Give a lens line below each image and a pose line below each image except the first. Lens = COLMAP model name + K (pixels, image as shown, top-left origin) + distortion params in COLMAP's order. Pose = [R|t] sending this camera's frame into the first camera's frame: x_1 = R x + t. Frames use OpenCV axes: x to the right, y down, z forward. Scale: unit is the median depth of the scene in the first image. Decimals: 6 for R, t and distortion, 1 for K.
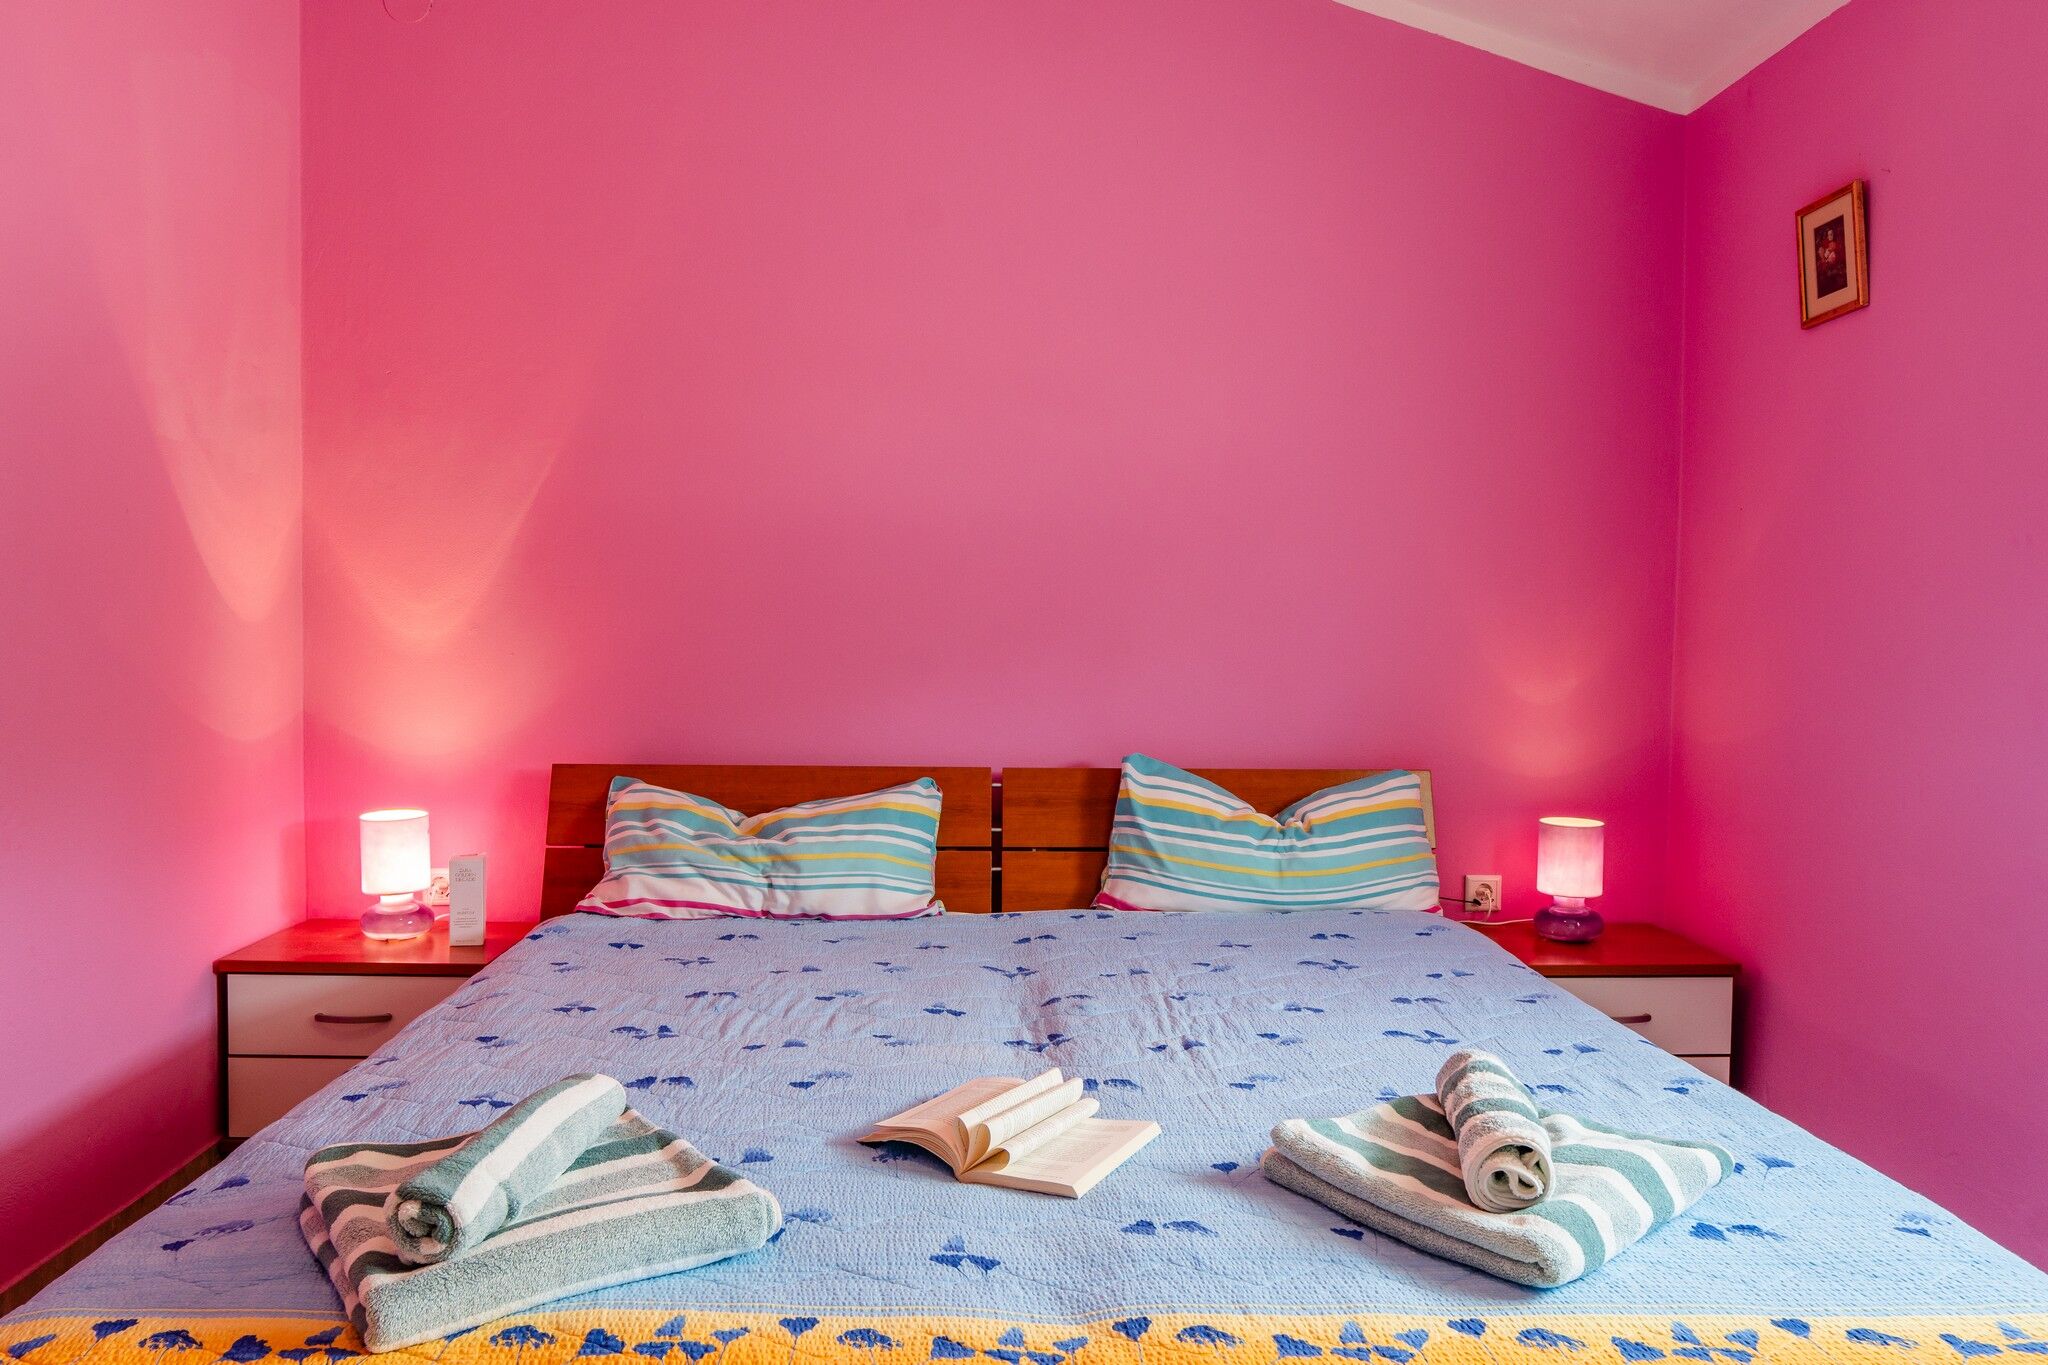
lens RADIAL K [[1412.8, 0, 1015.7], [0, 1412.8, 673.2], [0, 0, 1]] dist [-0.000898, -0.004715]
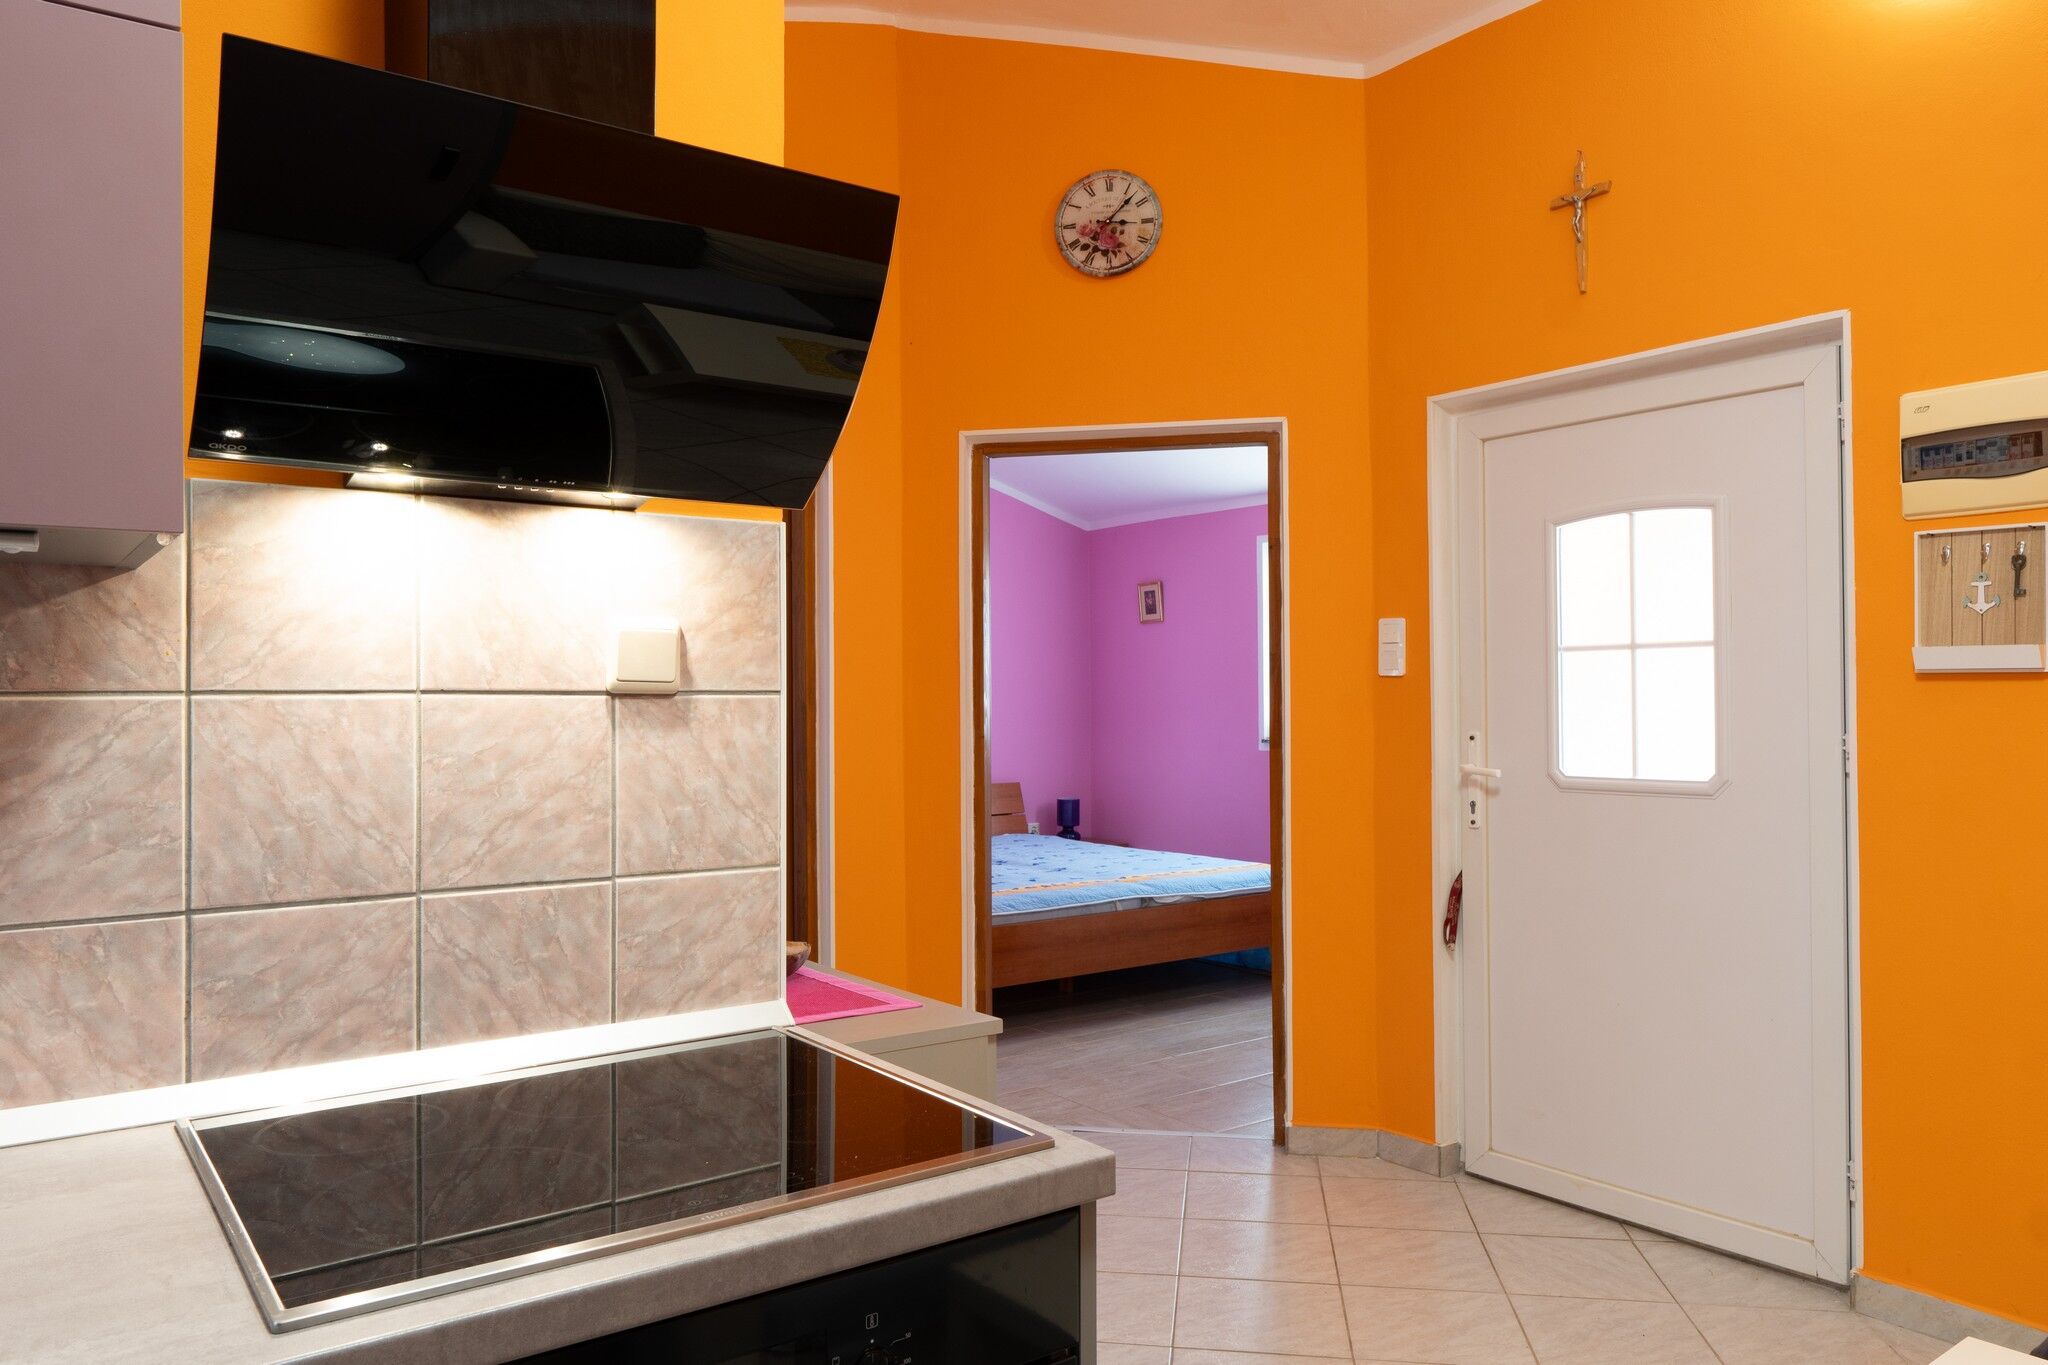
lens RADIAL K [[1408.2, 0, 948.6], [0, 1408.2, 663.5], [0, 0, 1]] dist [-0.001576, -0.006309]
pose [[0.853875, -0.003911, 0.520463, -1.258638], [0.030880, 0.998591, -0.043159, -0.045338], [-0.519561, 0.052924, 0.852793, -1.239275]]
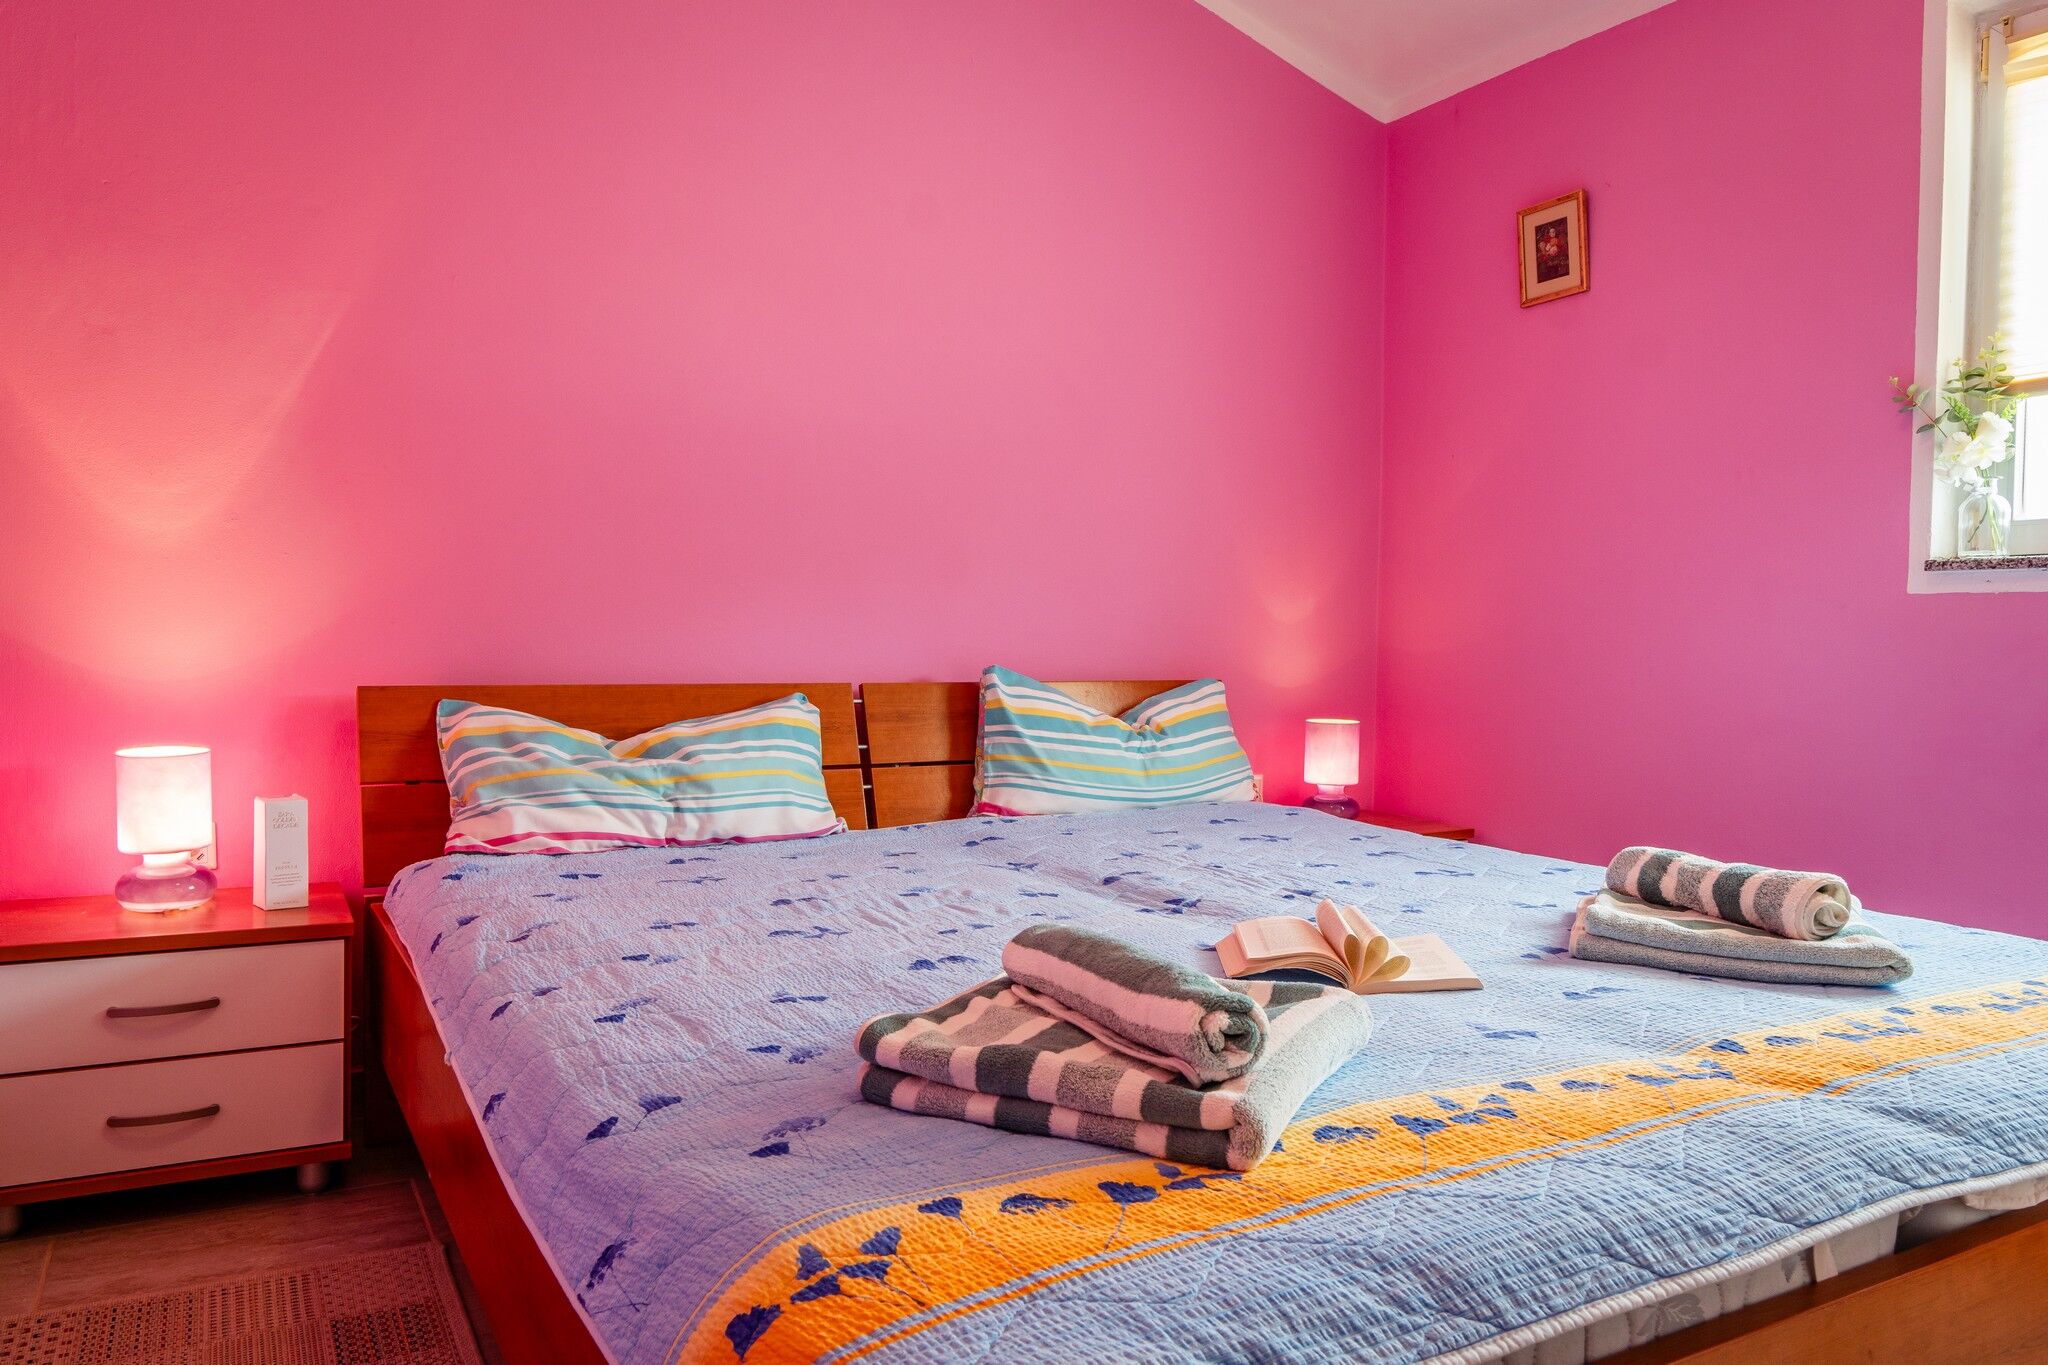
lens RADIAL K [[1412.8, 0, 1015.7], [0, 1412.8, 673.2], [0, 0, 1]] dist [-0.000898, -0.004715]
pose [[0.889839, -0.013465, 0.456076, -0.385304], [0.011882, 0.999909, 0.006336, 0.059622], [-0.456120, -0.000219, 0.889918, 0.099911]]
